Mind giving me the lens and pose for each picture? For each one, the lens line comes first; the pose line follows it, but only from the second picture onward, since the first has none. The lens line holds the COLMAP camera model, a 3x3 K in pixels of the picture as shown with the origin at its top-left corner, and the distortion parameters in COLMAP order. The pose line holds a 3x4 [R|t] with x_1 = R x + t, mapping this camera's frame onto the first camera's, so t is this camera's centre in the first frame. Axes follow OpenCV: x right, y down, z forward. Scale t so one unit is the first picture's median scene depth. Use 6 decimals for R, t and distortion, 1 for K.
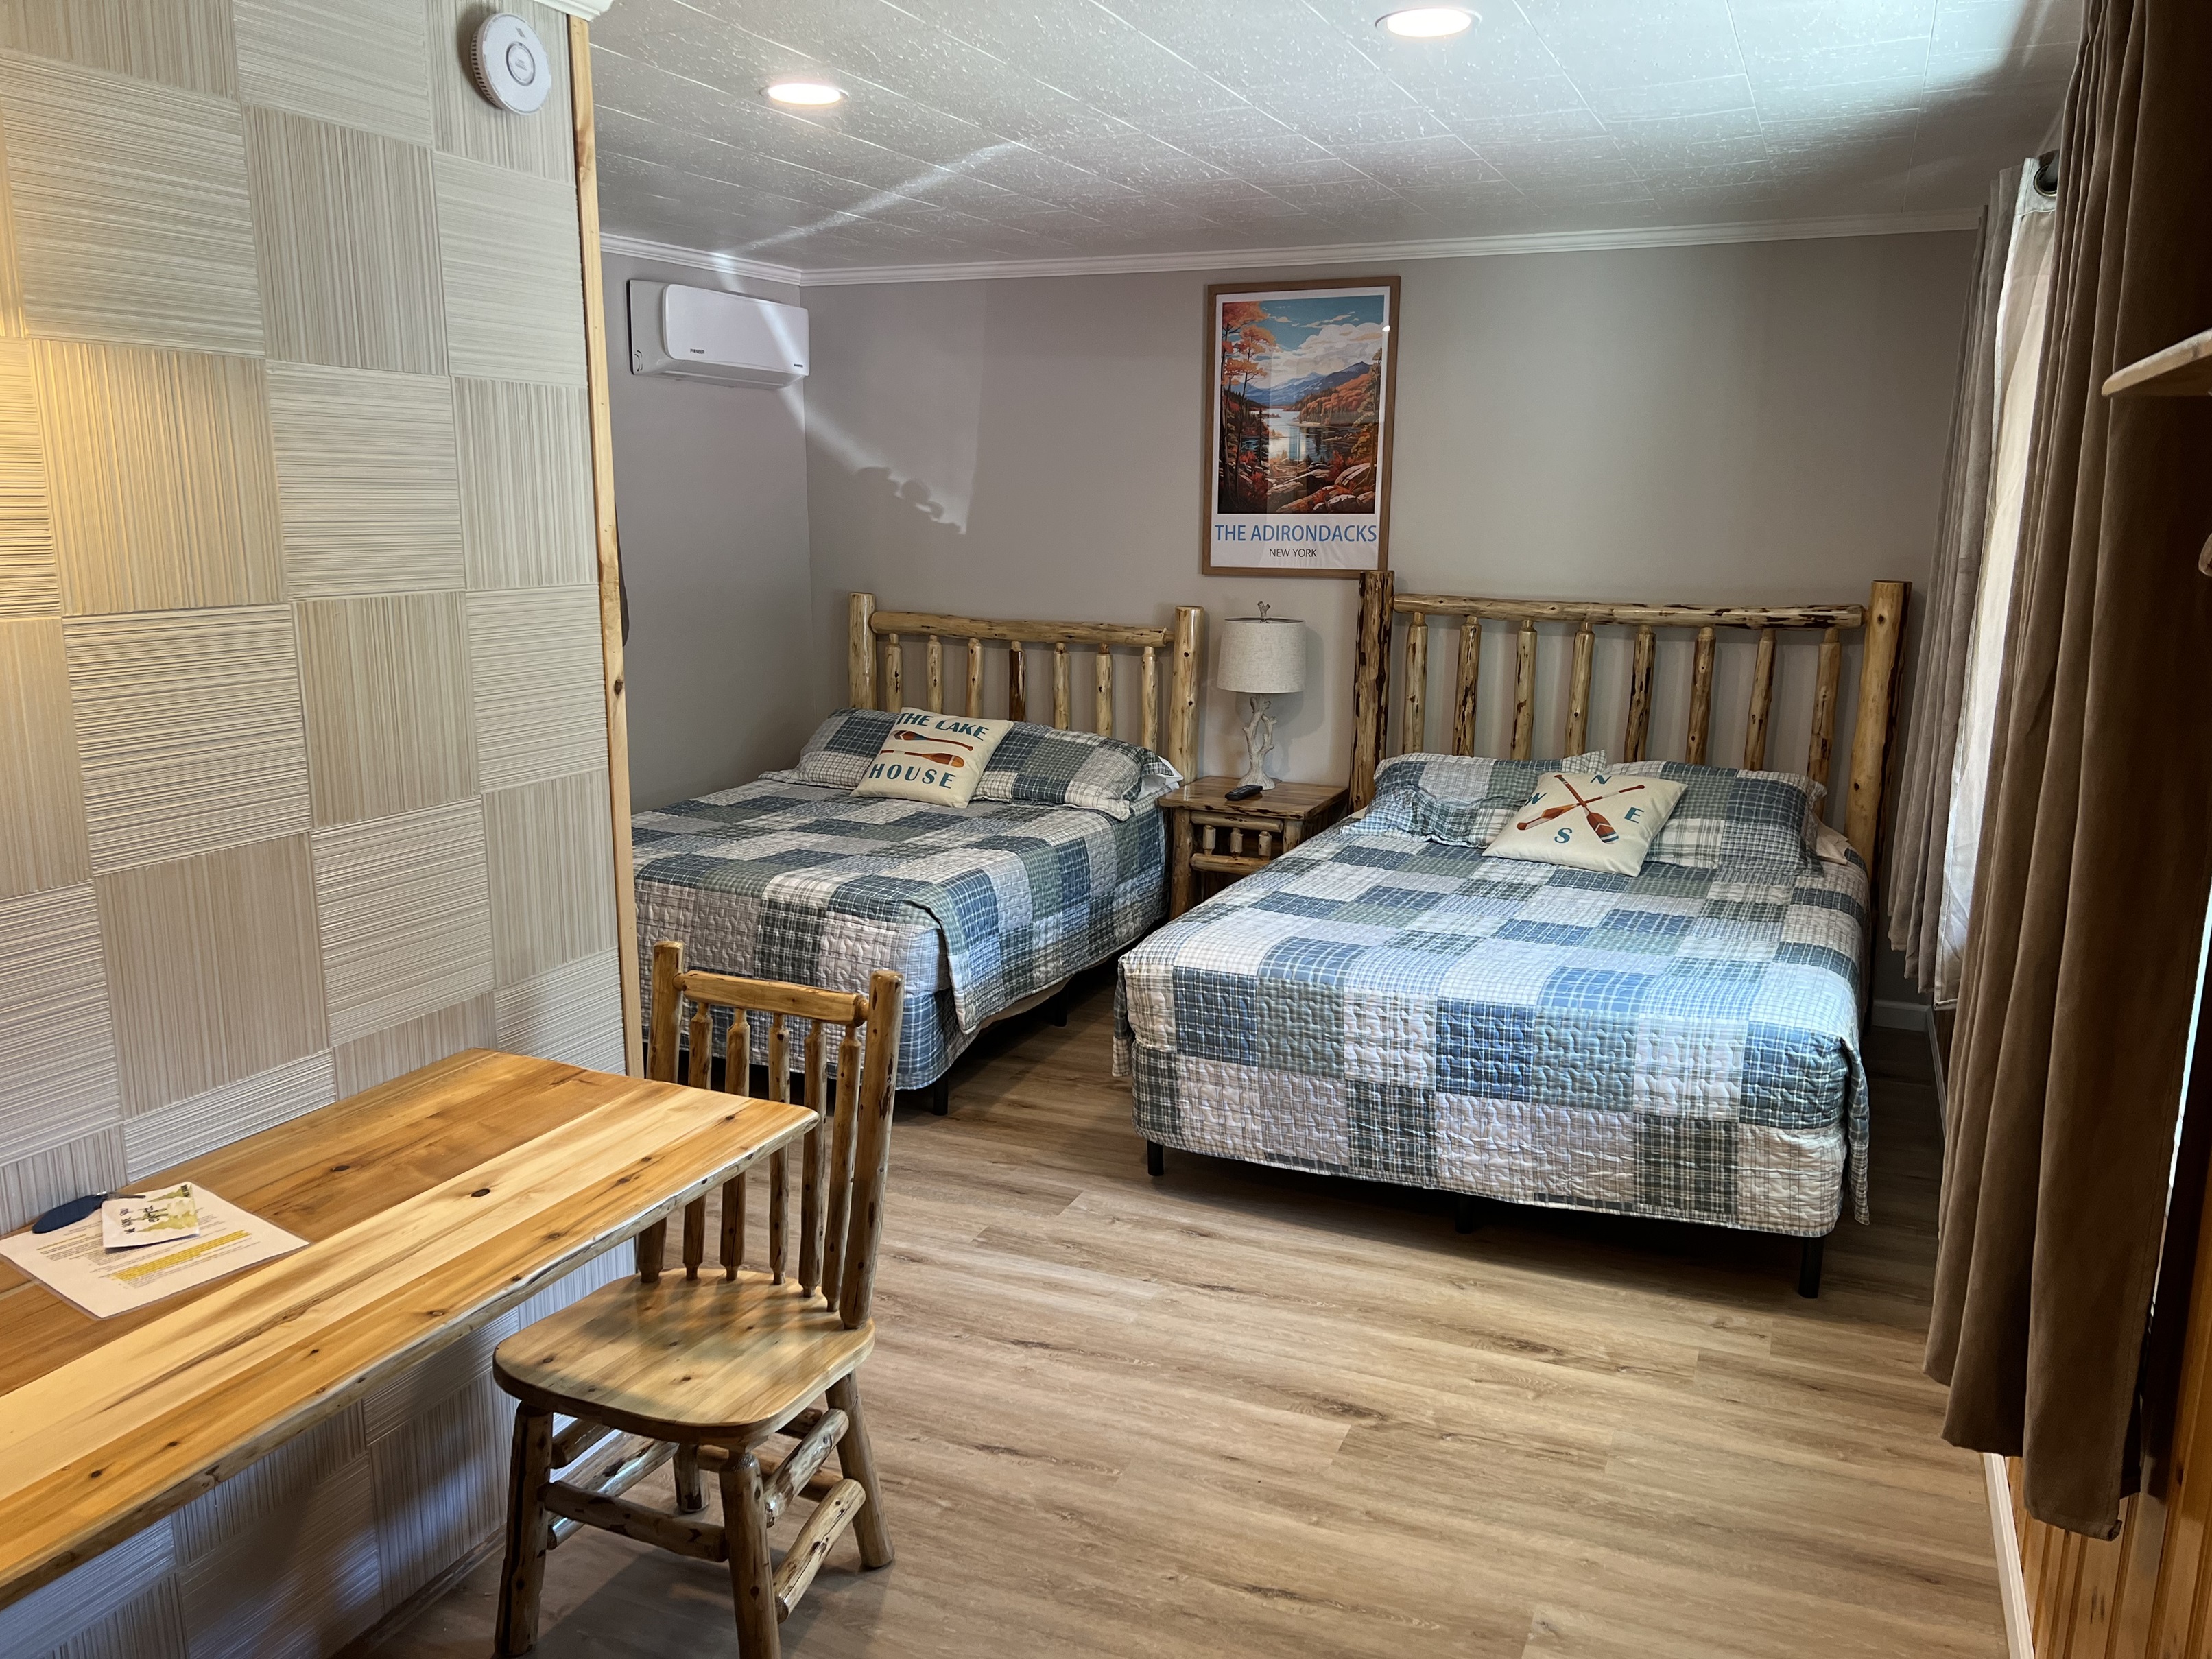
lens RADIAL K [[1682.4, 0, 1113.1], [0, 1682.4, 831.9], [0, 0, 1]] dist [0.051959, -0.081310]
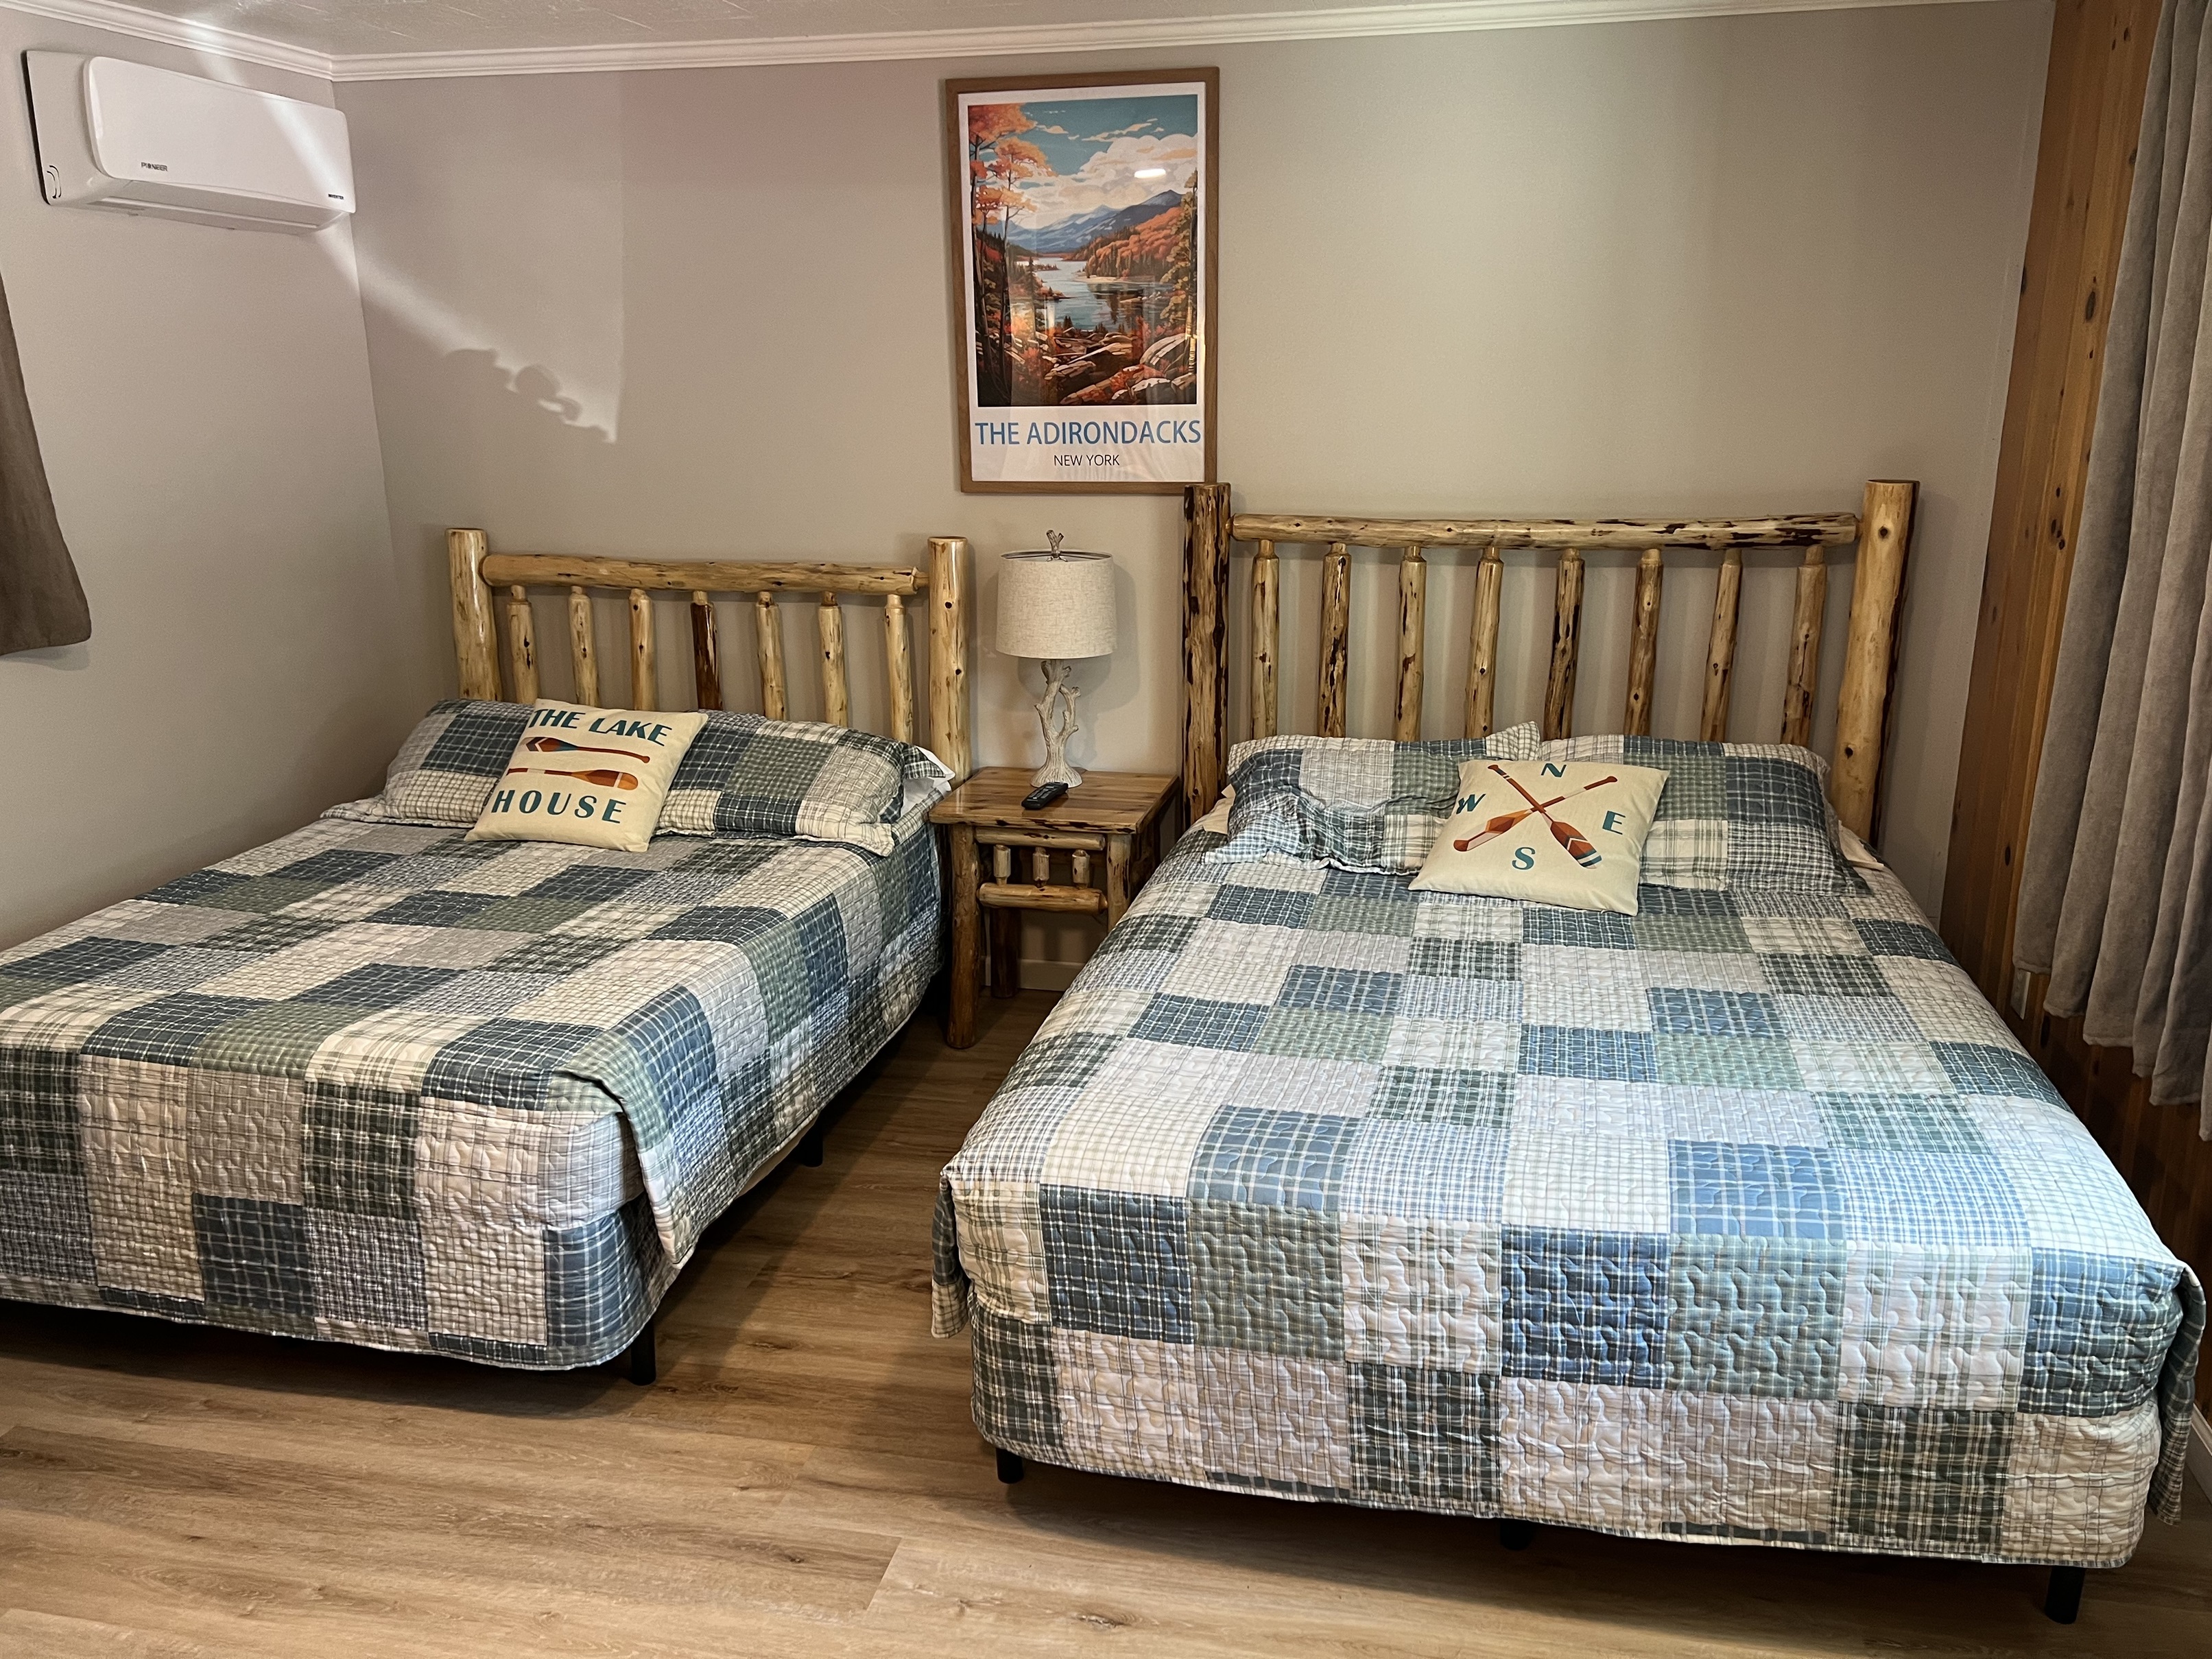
lens RADIAL K [[1682.4, 0, 1147.6], [0, 1682.4, 817.4], [0, 0, 1]] dist [0.051959, -0.081310]
pose [[0.977085, -0.068145, 0.201647, -0.028534], [0.056730, 0.996471, 0.061864, -0.063070], [-0.205151, -0.049007, 0.977503, 0.314224]]
